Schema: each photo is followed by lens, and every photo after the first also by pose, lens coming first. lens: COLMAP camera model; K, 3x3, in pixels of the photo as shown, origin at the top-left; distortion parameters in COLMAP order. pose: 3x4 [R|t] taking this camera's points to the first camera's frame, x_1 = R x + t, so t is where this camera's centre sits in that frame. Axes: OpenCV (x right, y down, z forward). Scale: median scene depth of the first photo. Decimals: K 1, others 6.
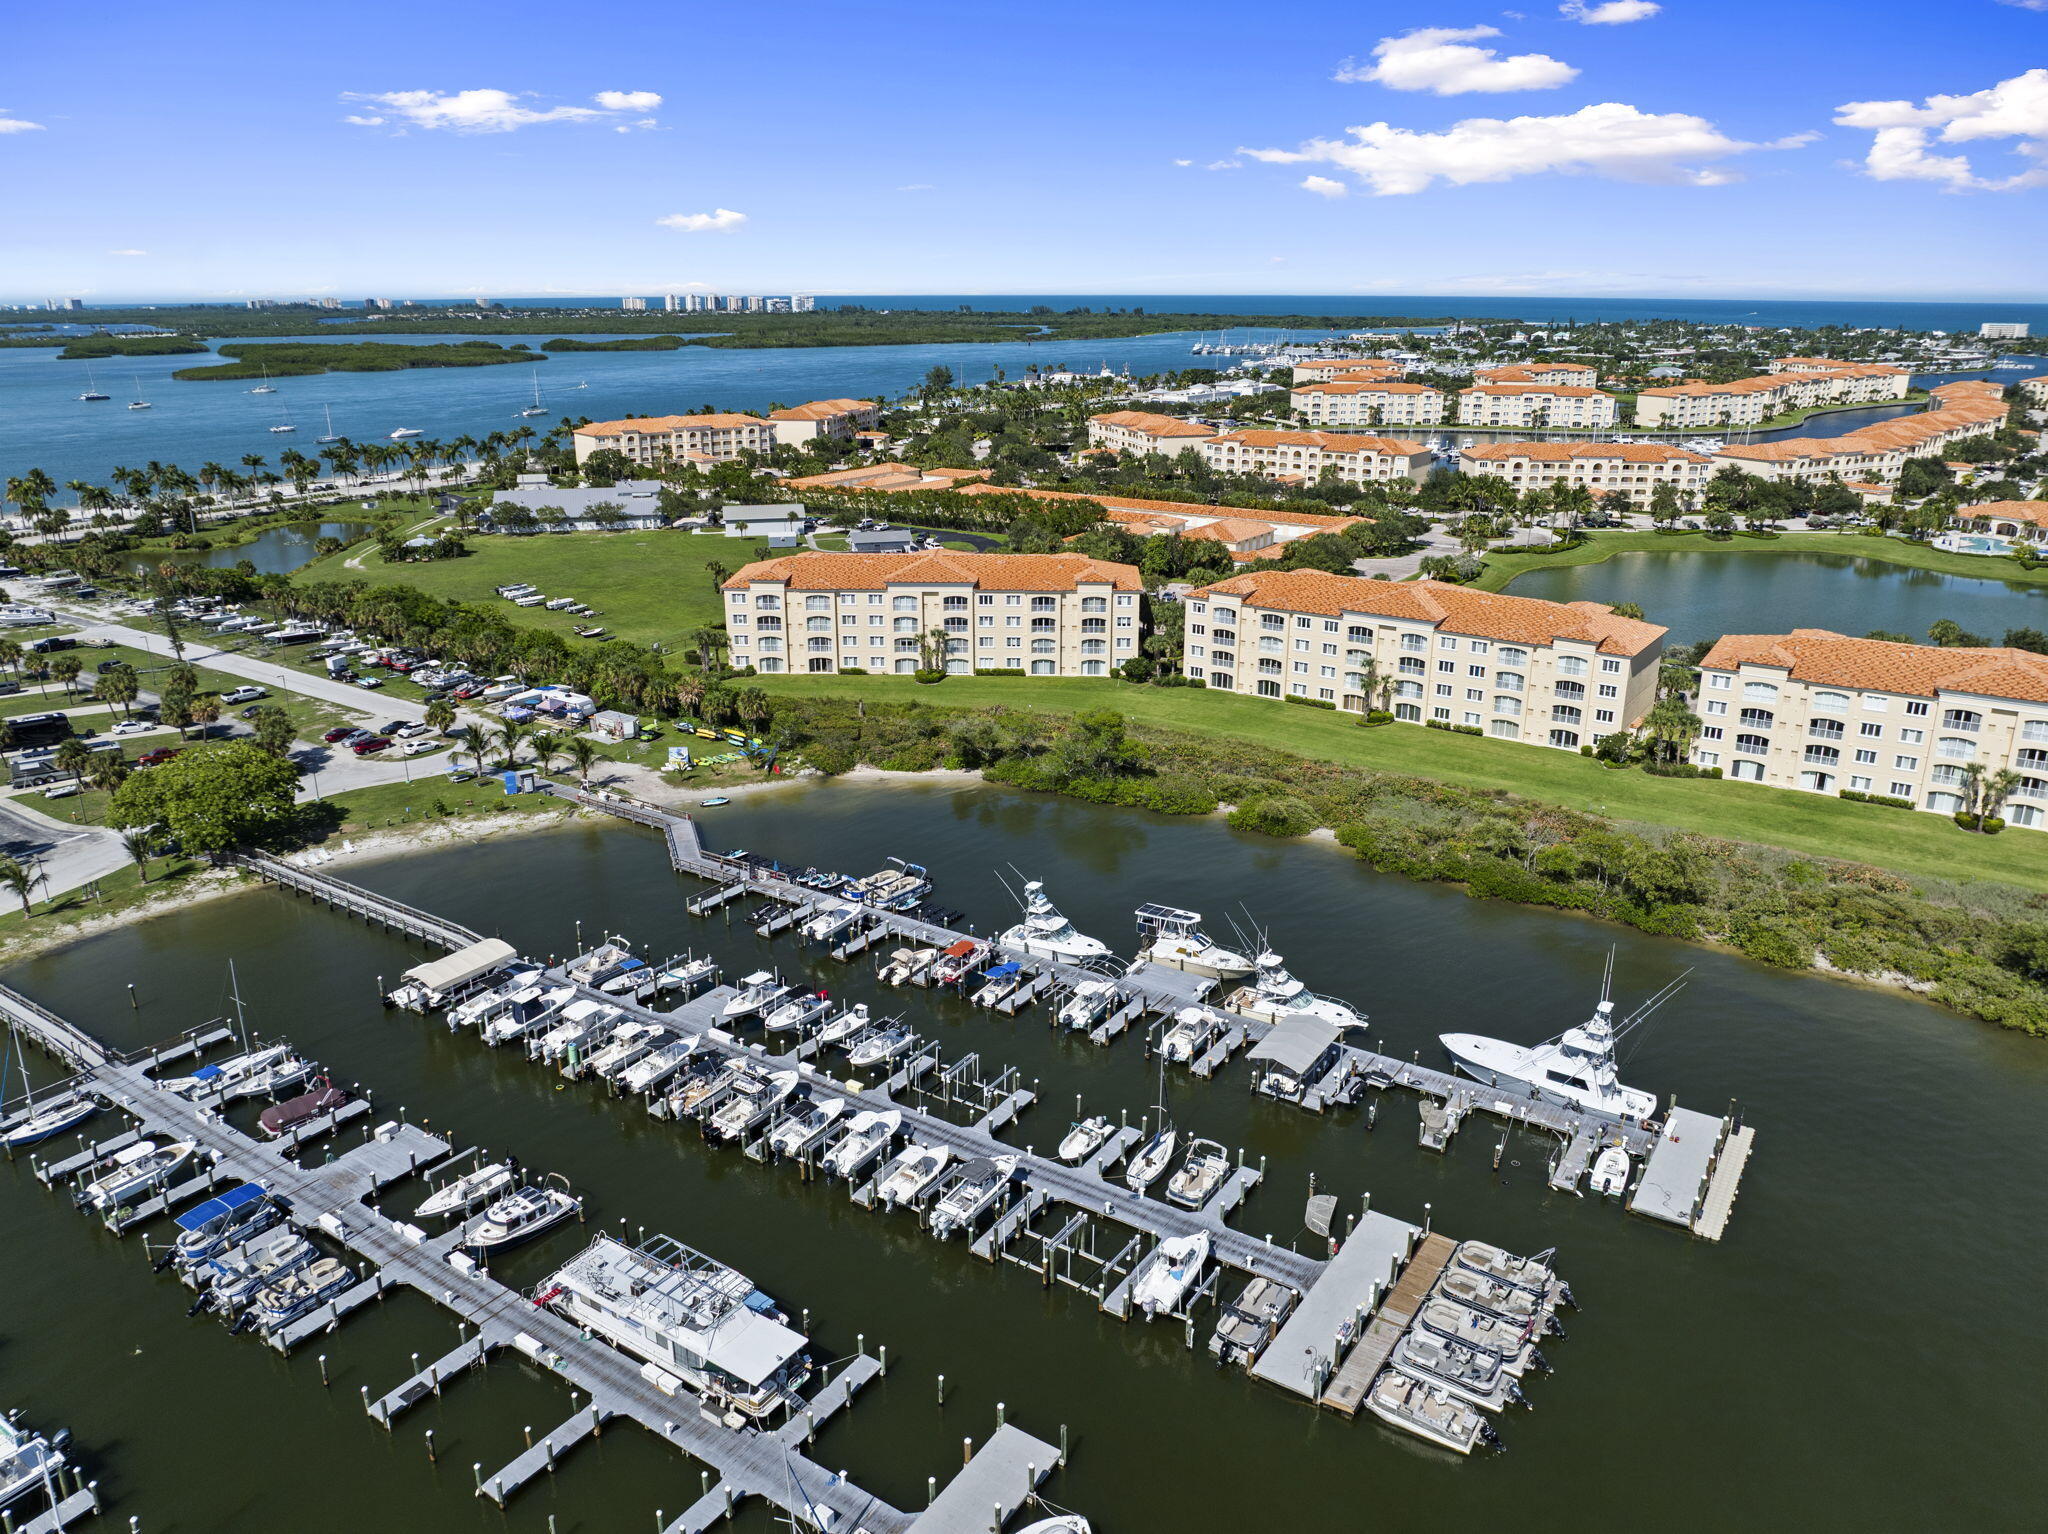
lens RADIAL K [[1433.9, 0, 1010.6], [0, 1433.9, 767.3], [0, 0, 1]] dist [-0.035164, -0.001310]
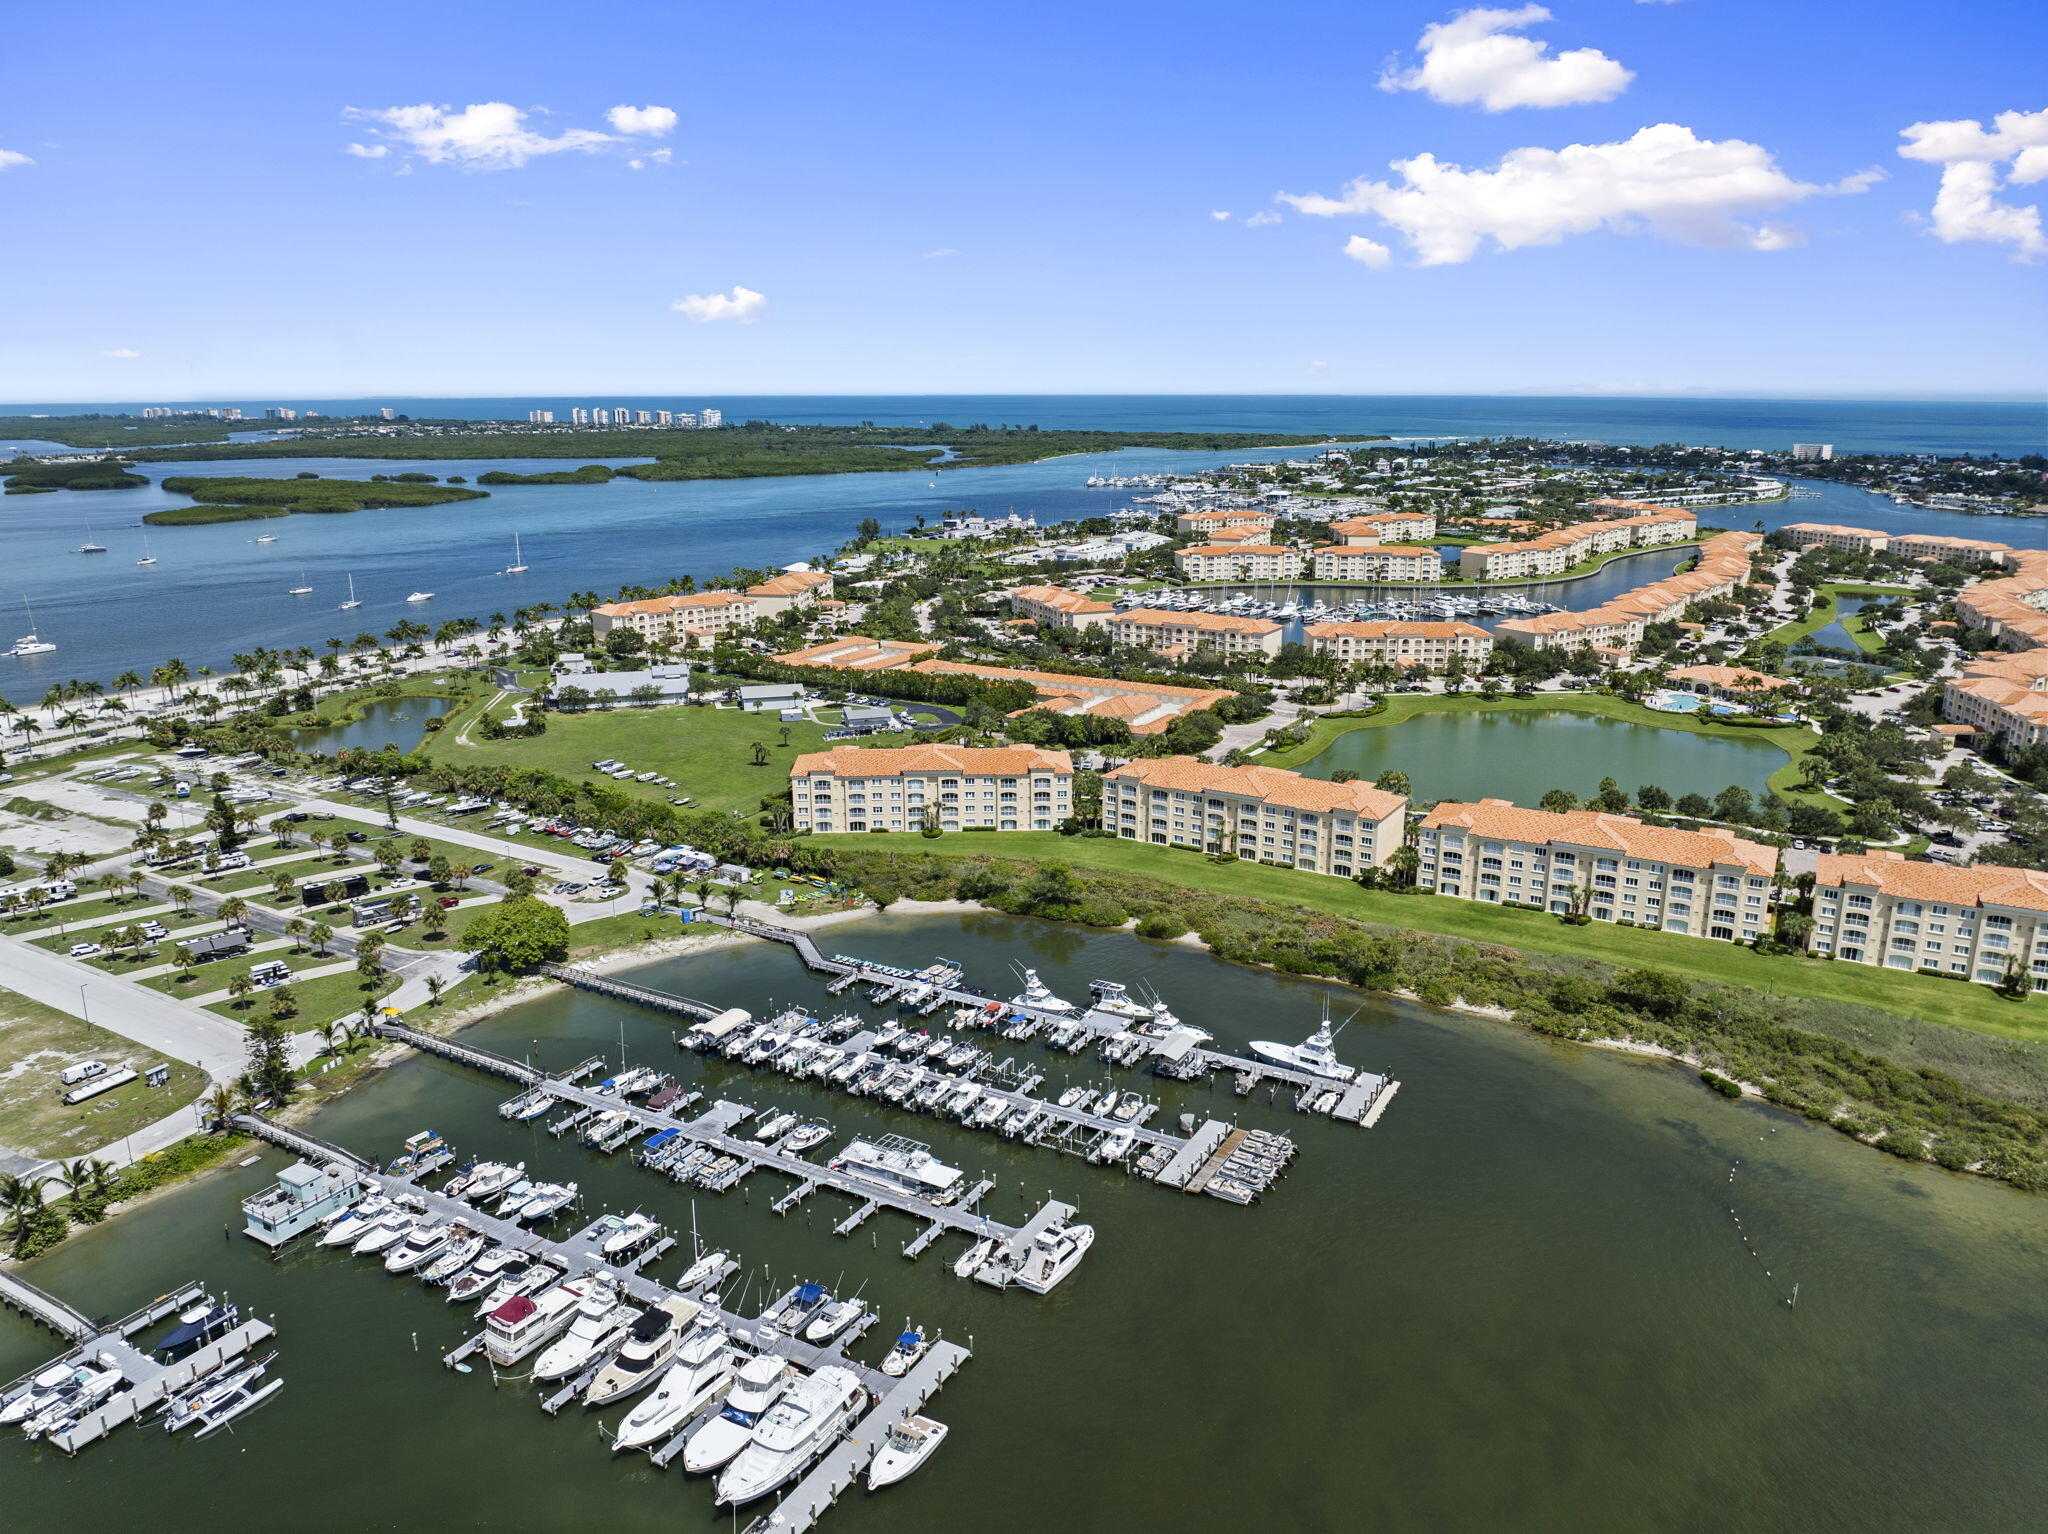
lens RADIAL K [[1427.4, 0, 1010.9], [0, 1427.4, 768.9], [0, 0, 1]] dist [-0.018587, -0.024006]
pose [[0.997419, -0.018522, 0.069376, -0.077966], [0.022875, 0.997784, -0.062479, -0.036095], [-0.068065, 0.063904, 0.995632, -0.487131]]
